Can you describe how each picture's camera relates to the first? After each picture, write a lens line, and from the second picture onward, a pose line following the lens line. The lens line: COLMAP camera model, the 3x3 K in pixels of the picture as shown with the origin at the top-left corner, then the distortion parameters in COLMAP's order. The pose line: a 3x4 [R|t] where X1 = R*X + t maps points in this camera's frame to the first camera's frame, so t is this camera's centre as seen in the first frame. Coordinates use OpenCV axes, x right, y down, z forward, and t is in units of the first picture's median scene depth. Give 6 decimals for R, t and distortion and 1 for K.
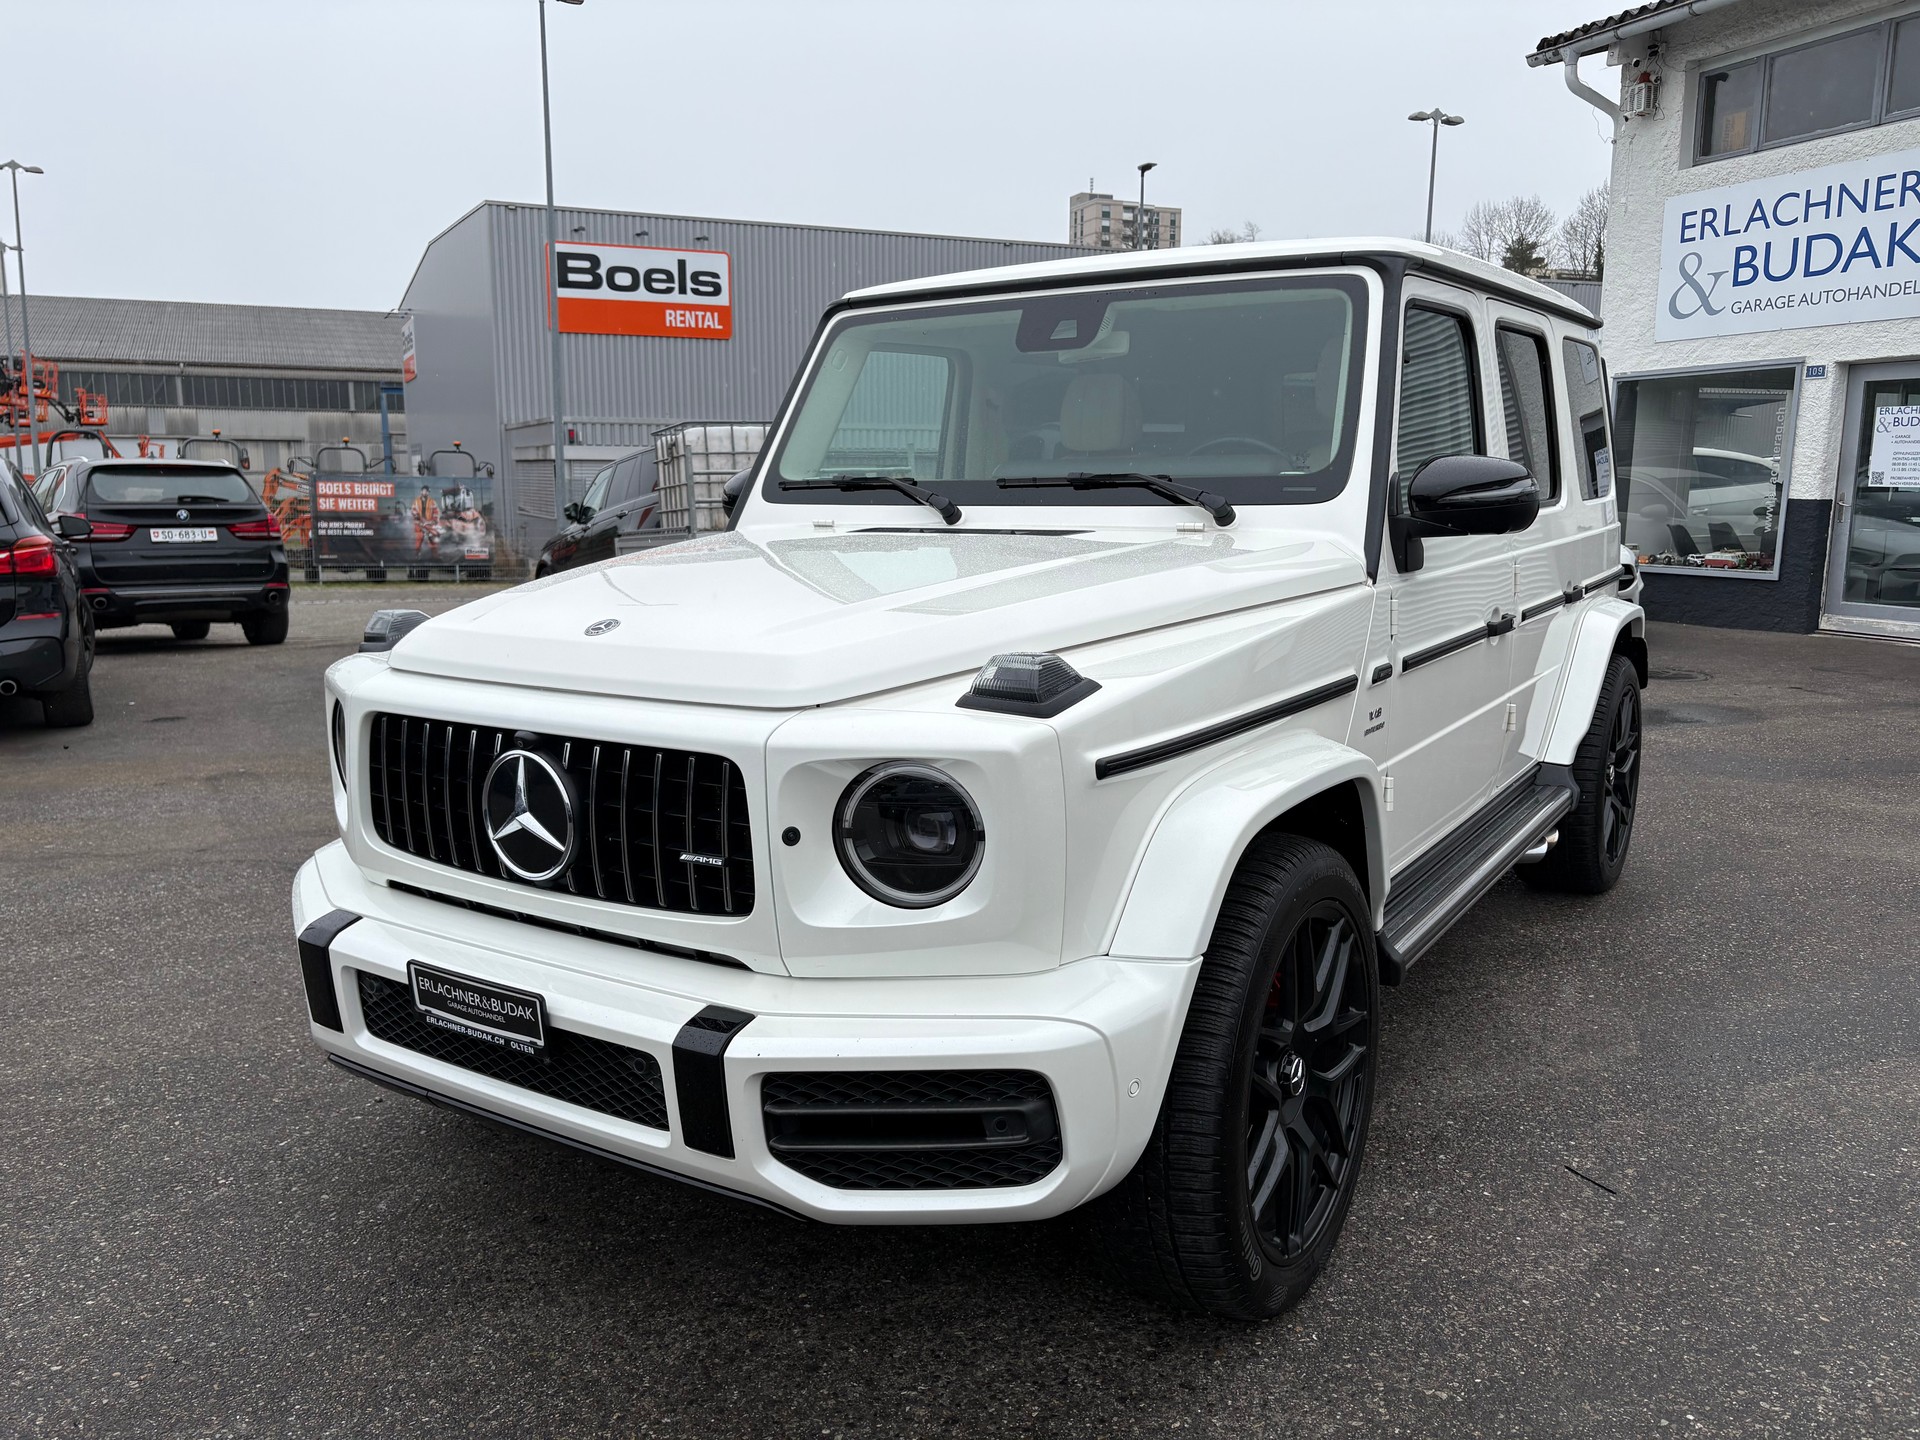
lens RADIAL K [[1394.4, 0, 954.5], [0, 1394.4, 711.8], [0, 0, 1]] dist [0.031976, -0.041318]
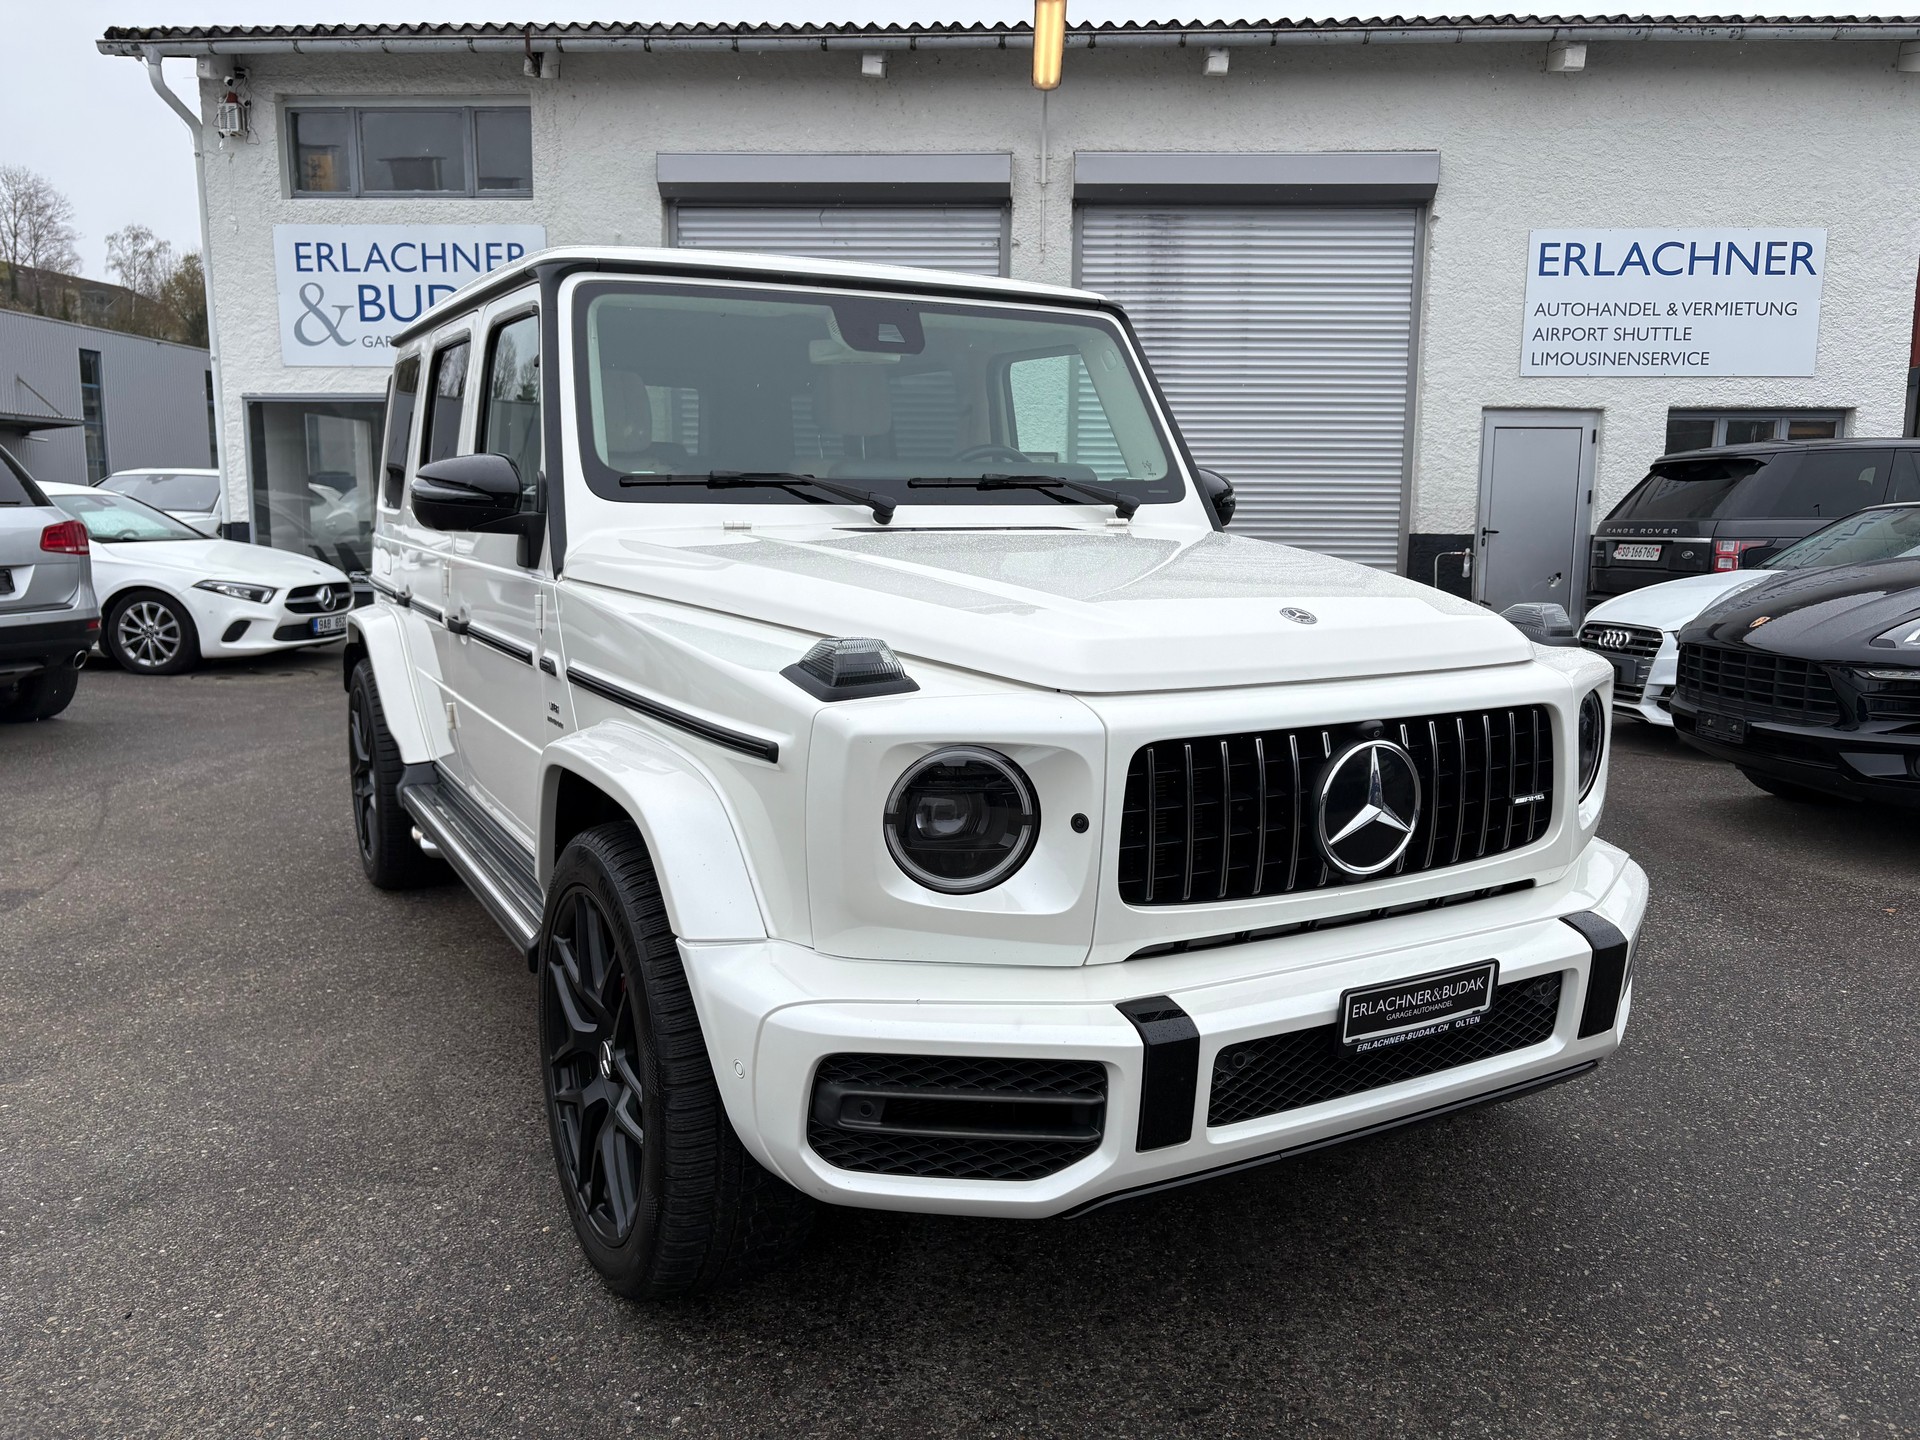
lens RADIAL K [[1394.4, 0, 954.5], [0, 1394.4, 711.8], [0, 0, 1]] dist [0.031976, -0.041318]
pose [[0.484686, -0.118882, 0.866572, -0.755382], [0.135321, 0.988984, 0.059989, -0.052599], [-0.864157, 0.088189, 0.495434, 0.449854]]
